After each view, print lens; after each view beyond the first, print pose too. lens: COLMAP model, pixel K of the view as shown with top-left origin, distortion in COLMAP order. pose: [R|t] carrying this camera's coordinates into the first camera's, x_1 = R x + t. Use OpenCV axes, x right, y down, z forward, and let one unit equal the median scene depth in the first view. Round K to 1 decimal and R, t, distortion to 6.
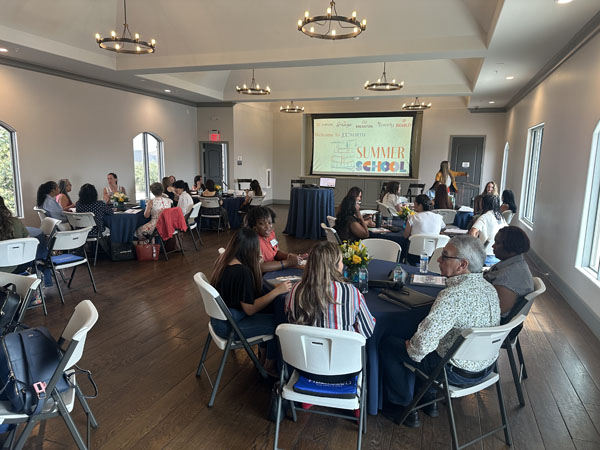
lens RADIAL K [[411.0, 0, 296.7], [0, 411.0, 225.9], [0, 0, 1]] dist [0.091661, -0.100439]
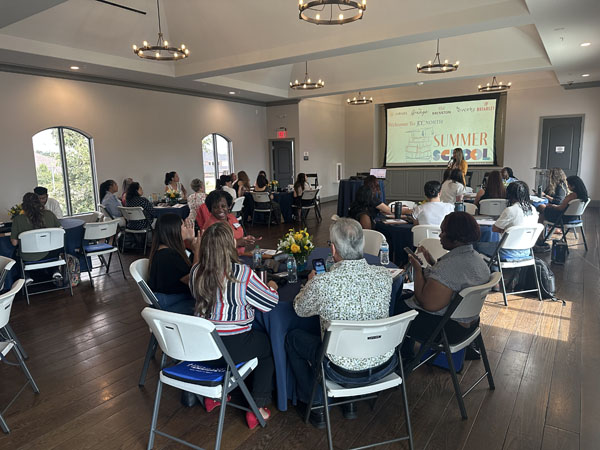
lens RADIAL K [[413.0, 0, 300.7], [0, 413.0, 218.9], [0, 0, 1]] dist [0.092024, -0.125515]
pose [[0.967941, -0.005431, -0.251118, 0.110472], [0.003191, 0.999951, -0.009324, 0.005967], [0.251157, 0.008224, 0.967911, 0.019141]]
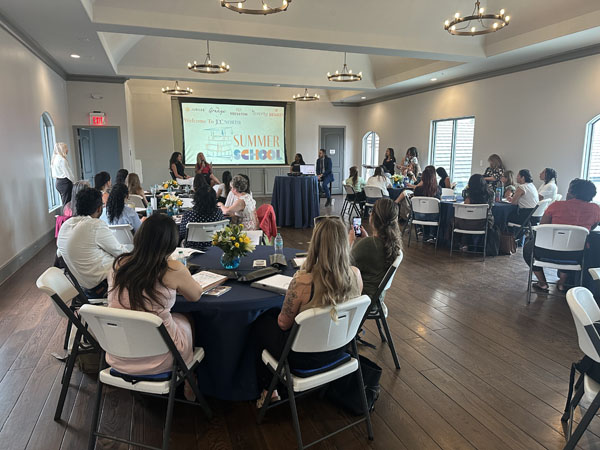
lens RADIAL K [[426.3, 0, 299.5], [0, 426.3, 226.7], [0, 0, 1]] dist [0.095402, -0.110382]
pose [[0.780079, -0.125520, 0.612961, -0.454475], [0.113576, 0.991802, 0.058555, -0.023513], [-0.615286, 0.023940, 0.787940, 0.144128]]
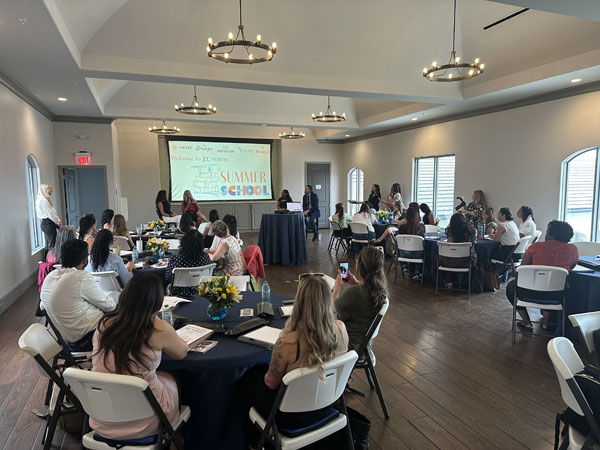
lens RADIAL K [[426.3, 0, 300.7], [0, 426.3, 231.2], [0, 0, 1]] dist [0.095123, -0.103703]
pose [[0.758379, -0.096640, 0.644610, -0.455012], [0.125375, 0.992109, 0.001234, -0.035071], [-0.639643, 0.079882, 0.764510, 0.140399]]
